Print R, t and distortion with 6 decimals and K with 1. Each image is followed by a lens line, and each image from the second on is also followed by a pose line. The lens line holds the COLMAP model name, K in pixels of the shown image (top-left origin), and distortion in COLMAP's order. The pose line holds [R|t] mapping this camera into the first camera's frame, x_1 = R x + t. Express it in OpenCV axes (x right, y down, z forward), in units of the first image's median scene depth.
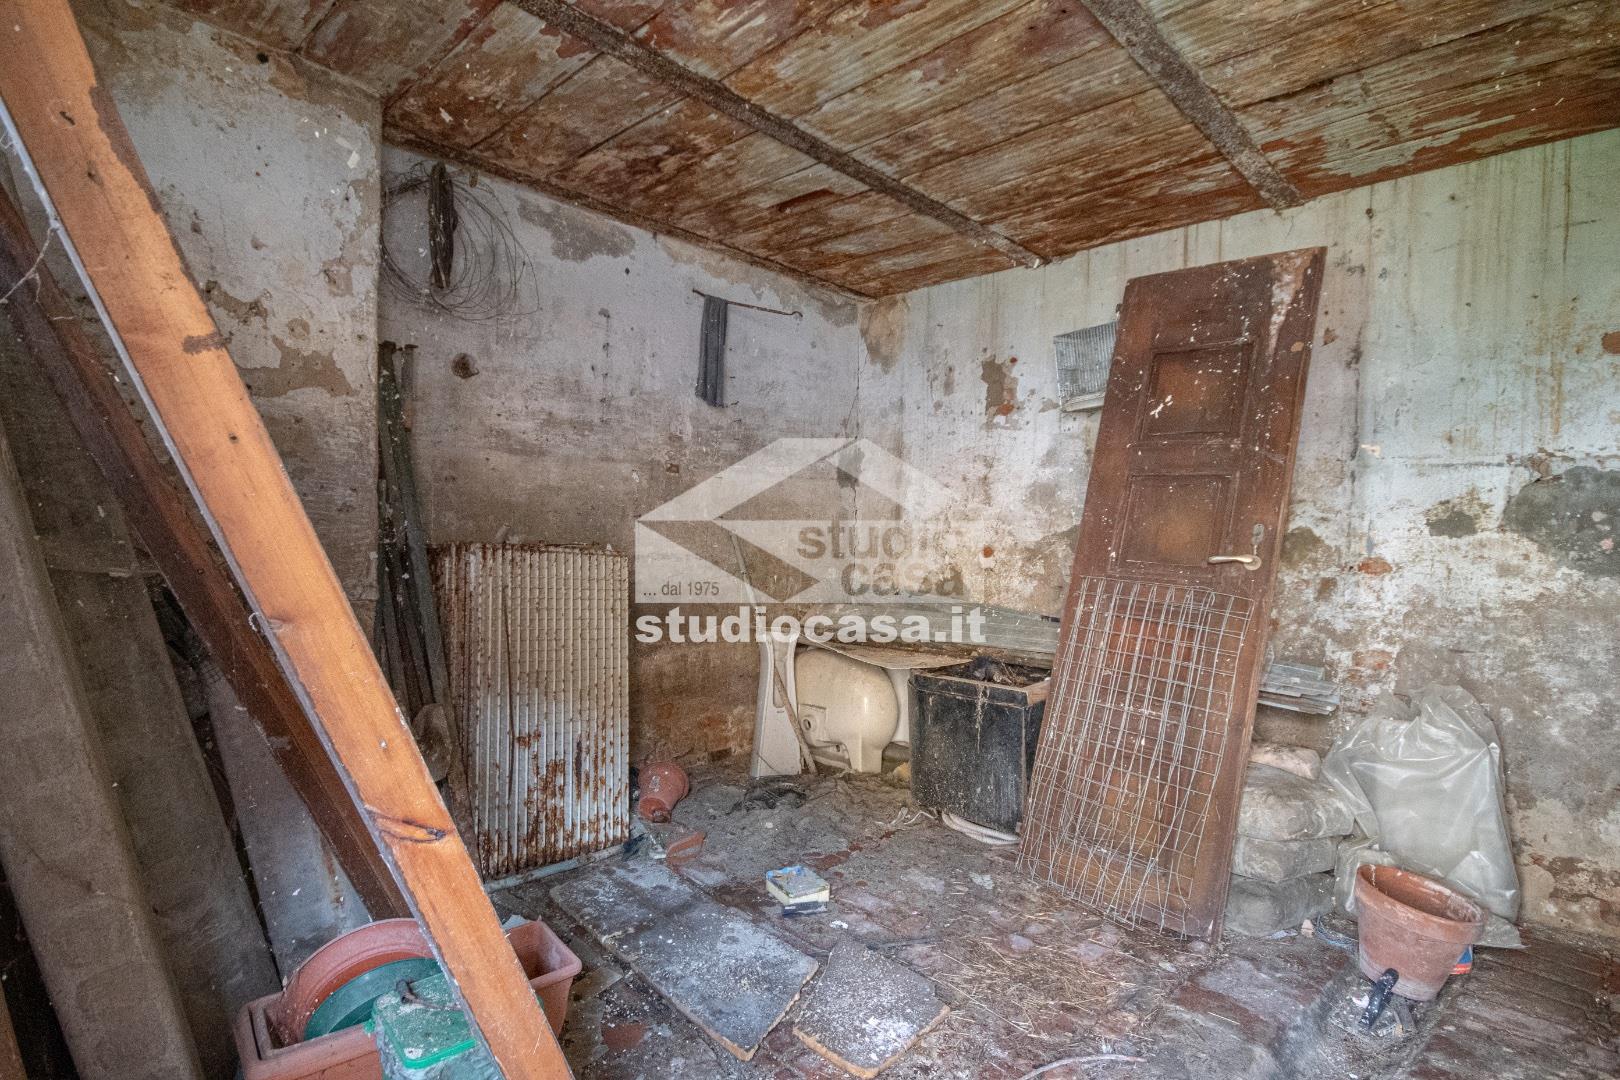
lens RADIAL K [[777.1, 0, 810.0], [0, 777.1, 540.0], [0, 0, 1]] dist [-0.000294, -0.001593]
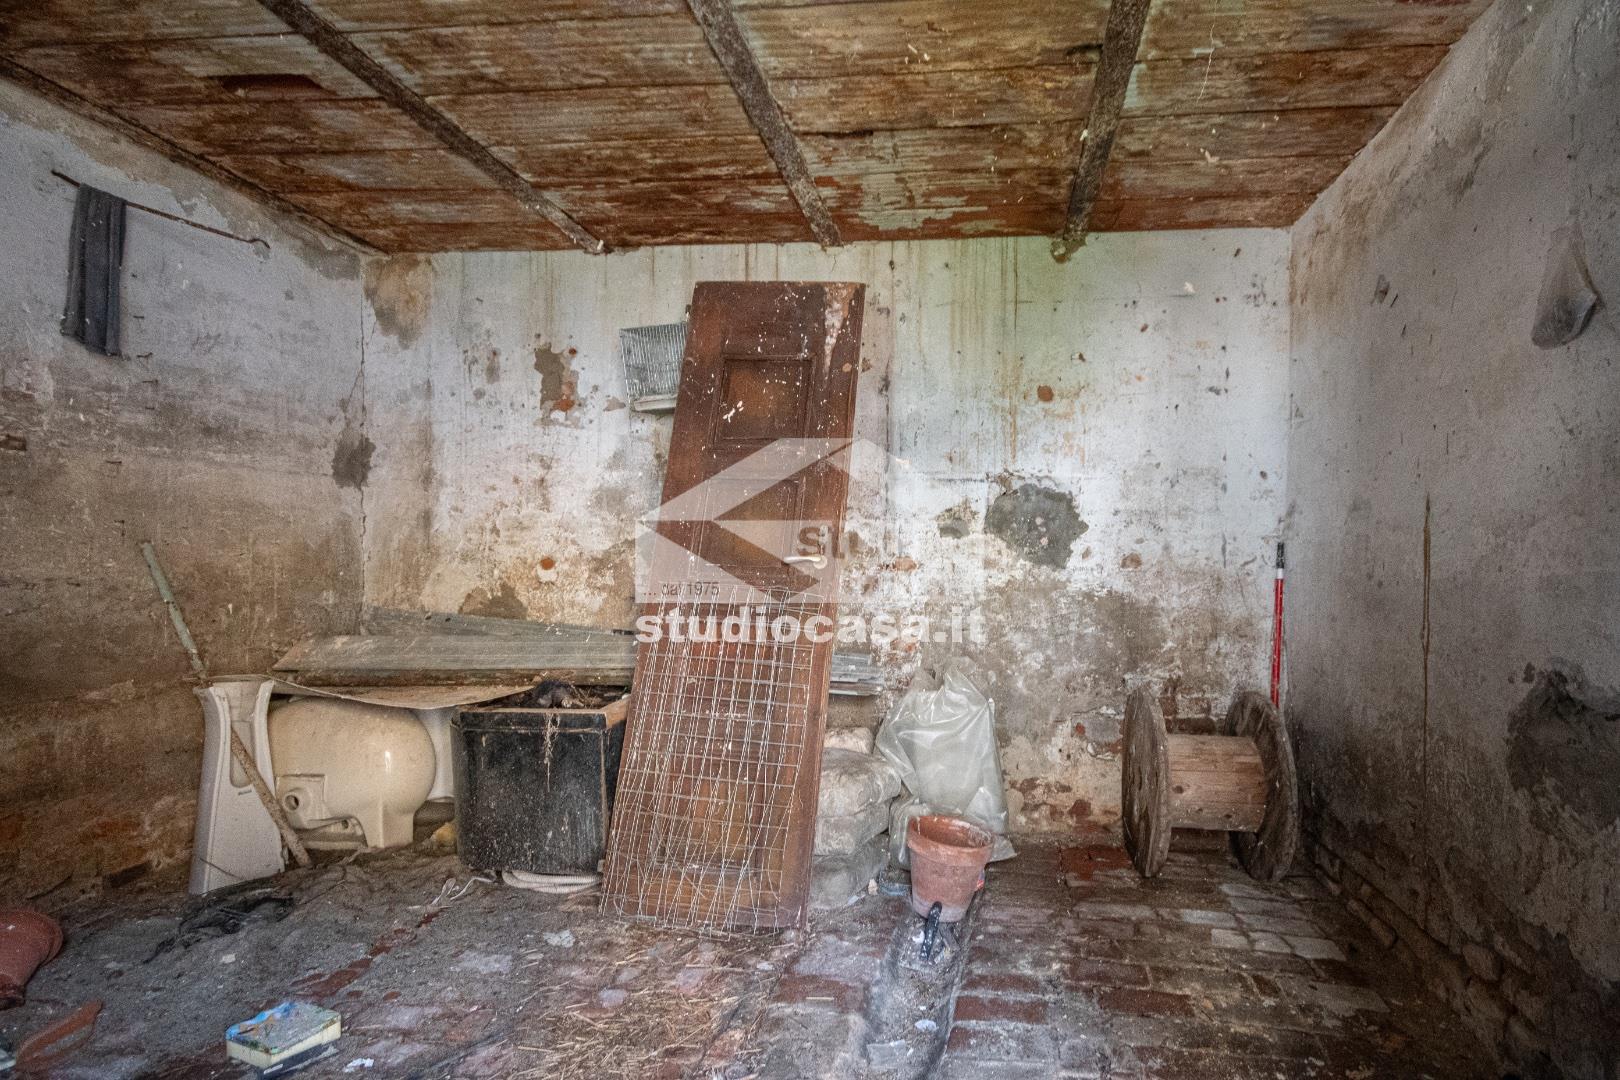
lens RADIAL K [[671.3, 0, 811.8], [0, 671.3, 593.4], [0, 0, 1]] dist [0.000581, -0.000502]
pose [[0.780493, -0.020080, 0.624841, -0.018405], [0.021130, 0.999760, 0.005734, 0.063617], [-0.624807, 0.008728, 0.780731, 0.266631]]
